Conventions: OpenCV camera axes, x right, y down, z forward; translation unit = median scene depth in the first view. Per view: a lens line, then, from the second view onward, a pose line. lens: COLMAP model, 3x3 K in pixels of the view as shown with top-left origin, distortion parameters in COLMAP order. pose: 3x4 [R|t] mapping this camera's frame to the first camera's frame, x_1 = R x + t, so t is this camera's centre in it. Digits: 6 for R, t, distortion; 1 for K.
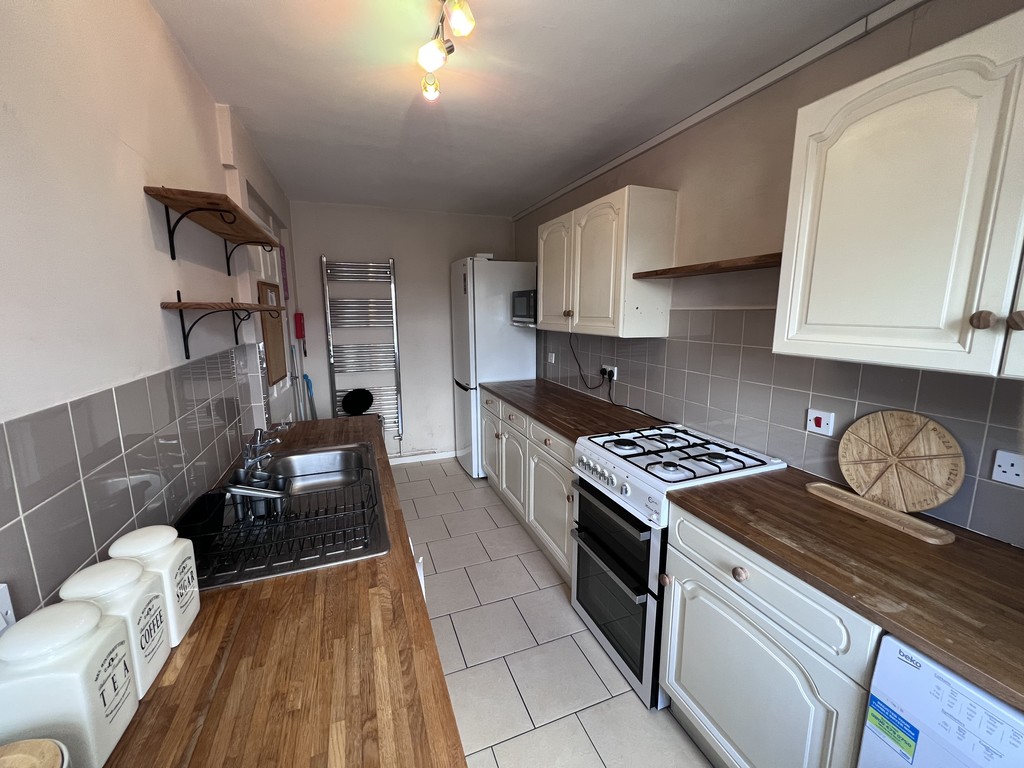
lens RADIAL K [[409.1, 0, 506.5], [0, 409.1, 377.2], [0, 0, 1]] dist [-0.000711, 0.000216]
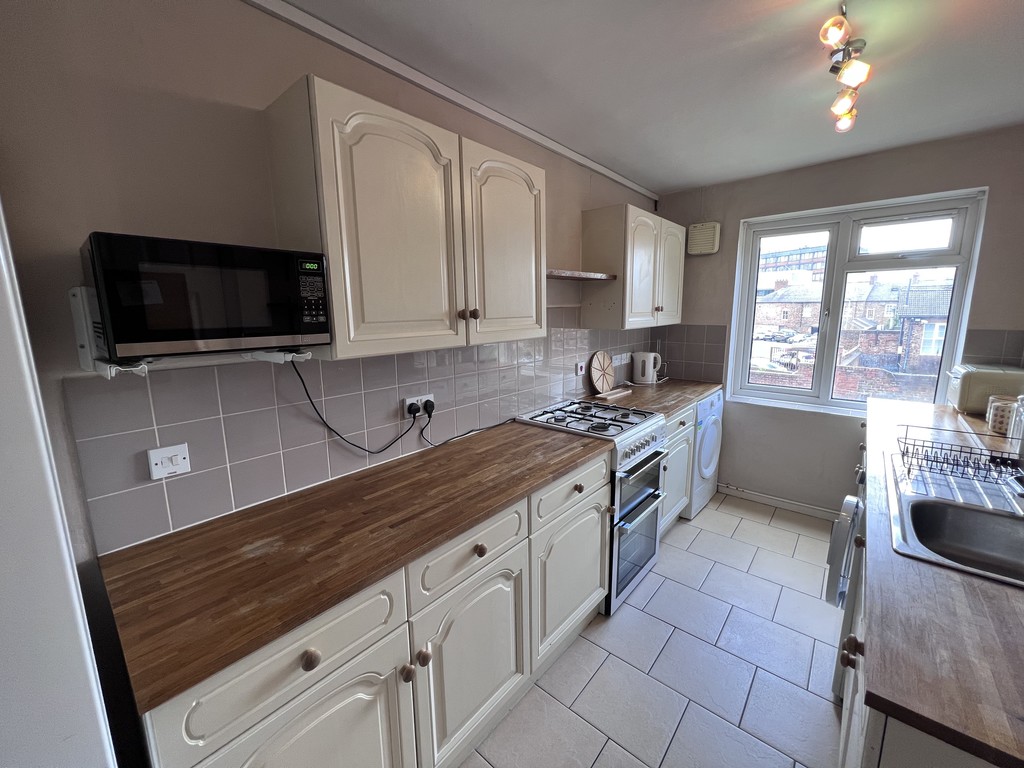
lens RADIAL K [[409.1, 0, 506.5], [0, 409.1, 377.2], [0, 0, 1]] dist [-0.000711, 0.000216]
pose [[-0.476117, -0.134277, 0.869070, -0.470235], [0.161090, 0.958233, 0.236306, -0.236278], [-0.864501, 0.252507, -0.434600, 1.457469]]
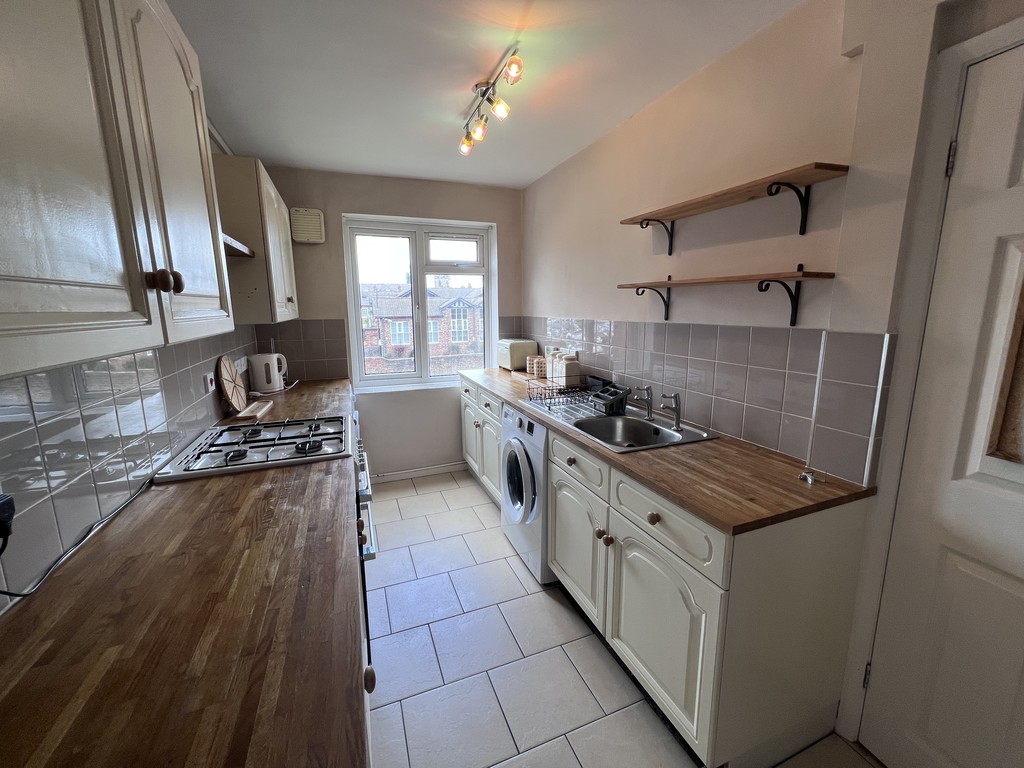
lens RADIAL K [[409.1, 0, 506.5], [0, 409.1, 377.2], [0, 0, 1]] dist [-0.000711, 0.000216]
pose [[-0.999844, 0.015528, -0.008423, -0.101270], [0.011867, 0.943602, 0.330870, -0.219302], [0.013085, 0.330718, -0.943639, 1.536726]]
